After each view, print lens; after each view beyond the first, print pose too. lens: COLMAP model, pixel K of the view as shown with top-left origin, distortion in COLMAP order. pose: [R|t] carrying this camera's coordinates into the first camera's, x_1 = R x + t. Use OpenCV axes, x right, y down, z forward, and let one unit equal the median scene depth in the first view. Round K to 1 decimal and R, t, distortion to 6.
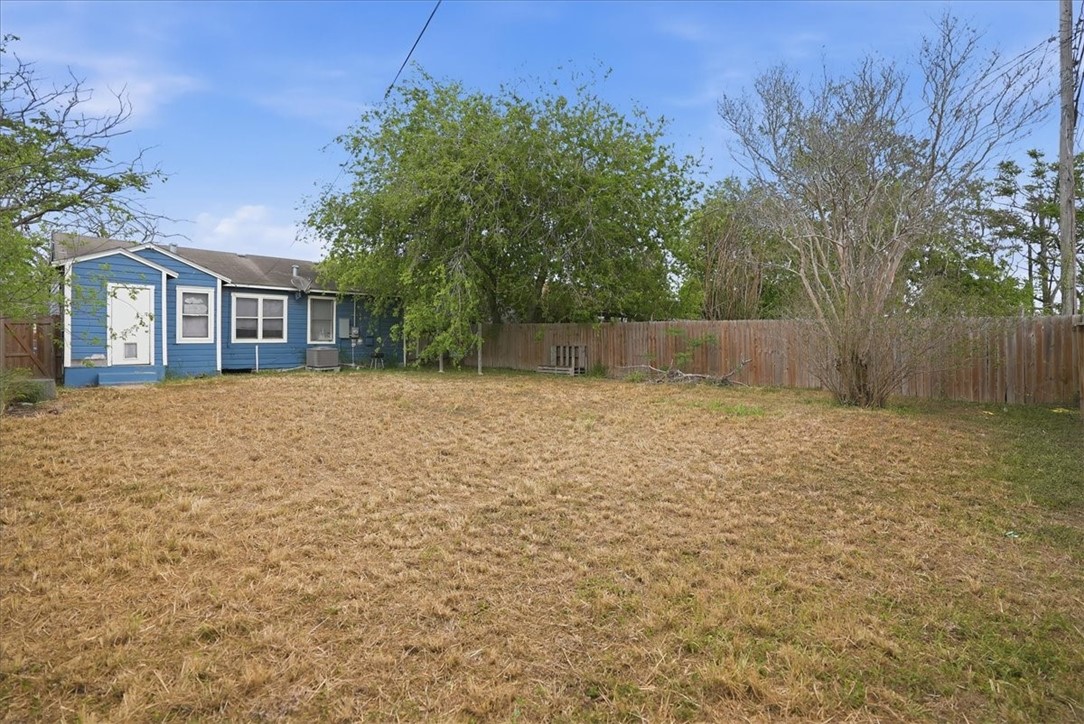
lens RADIAL K [[514.2, 0, 553.9], [0, 514.2, 346.2], [0, 0, 1]] dist [-0.002635, 0.000920]
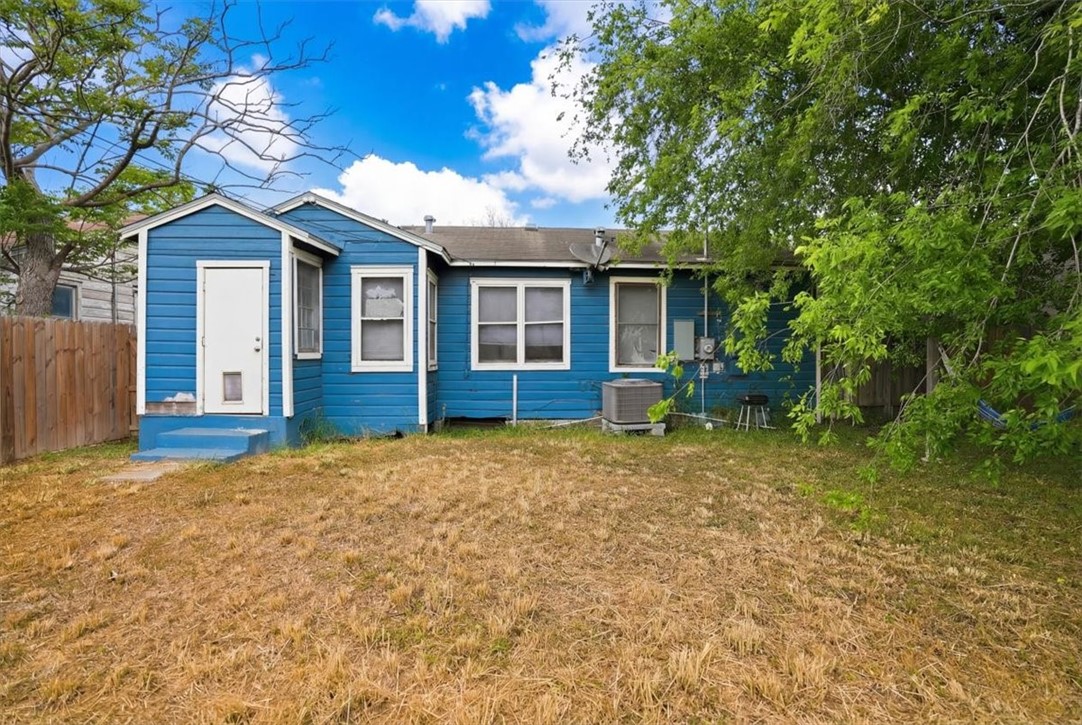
lens RADIAL K [[506.7, 0, 528.7], [0, 506.7, 351.2], [0, 0, 1]] dist [-0.064268, 0.026921]
pose [[0.681649, -0.014095, -0.731543, -0.183857], [-0.007654, 0.999622, -0.026393, -0.012496], [0.731639, 0.023590, 0.681284, 0.653289]]
